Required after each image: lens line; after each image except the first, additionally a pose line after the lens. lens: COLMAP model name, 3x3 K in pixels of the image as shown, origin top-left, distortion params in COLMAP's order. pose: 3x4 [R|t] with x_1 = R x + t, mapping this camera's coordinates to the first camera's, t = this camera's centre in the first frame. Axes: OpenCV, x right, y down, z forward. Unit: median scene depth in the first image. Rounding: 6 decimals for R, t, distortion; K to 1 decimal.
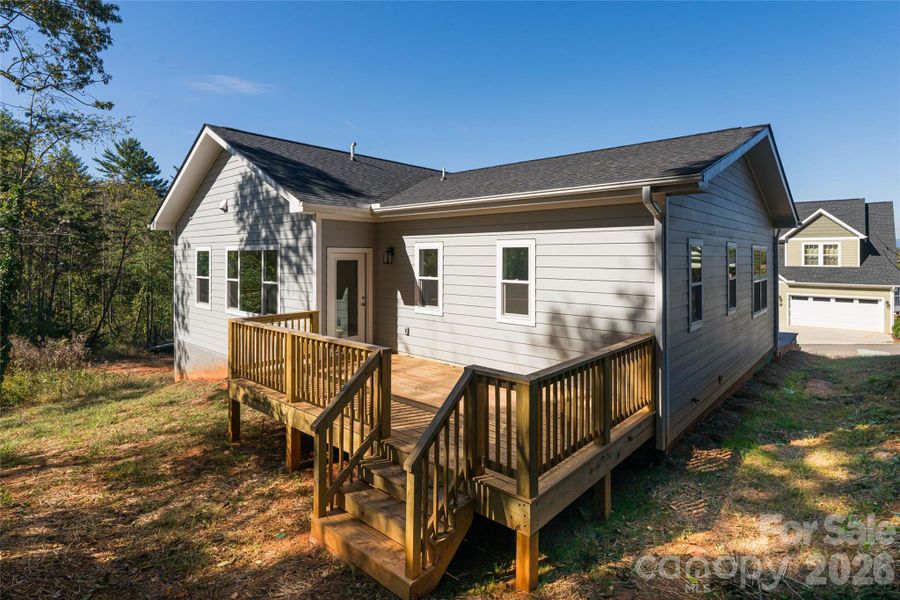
lens RADIAL K [[461.0, 0, 495.9], [0, 461.0, 255.3], [0, 0, 1]] dist [0.014959, 0.000345]
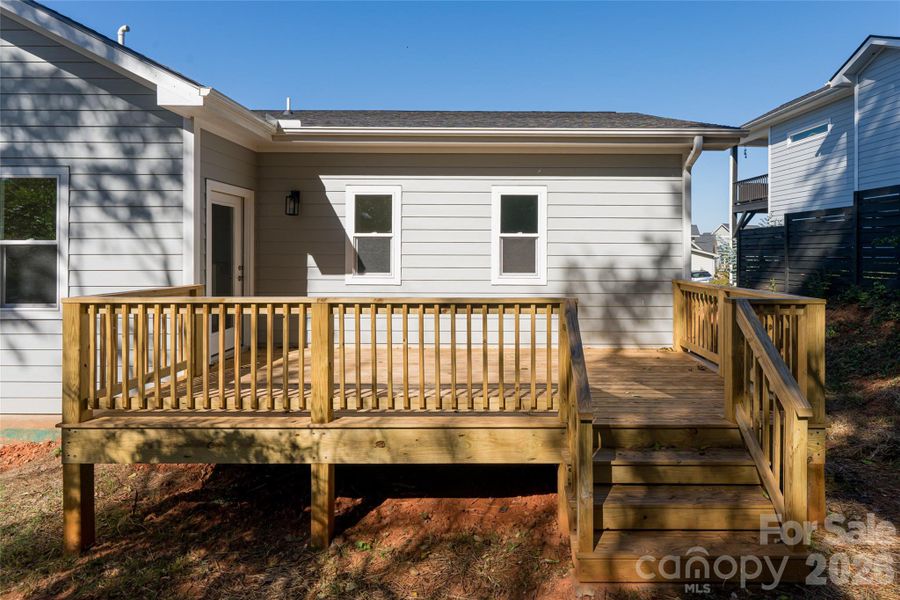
lens RADIAL K [[461.0, 0, 460.7], [0, 461.0, 261.1], [0, 0, 1]] dist [0.014959, 0.000345]
pose [[0.767502, 0.003935, 0.641034, -0.508747], [-0.002053, 0.999991, -0.003681, 0.093960], [-0.641043, 0.001509, 0.767504, 0.349119]]
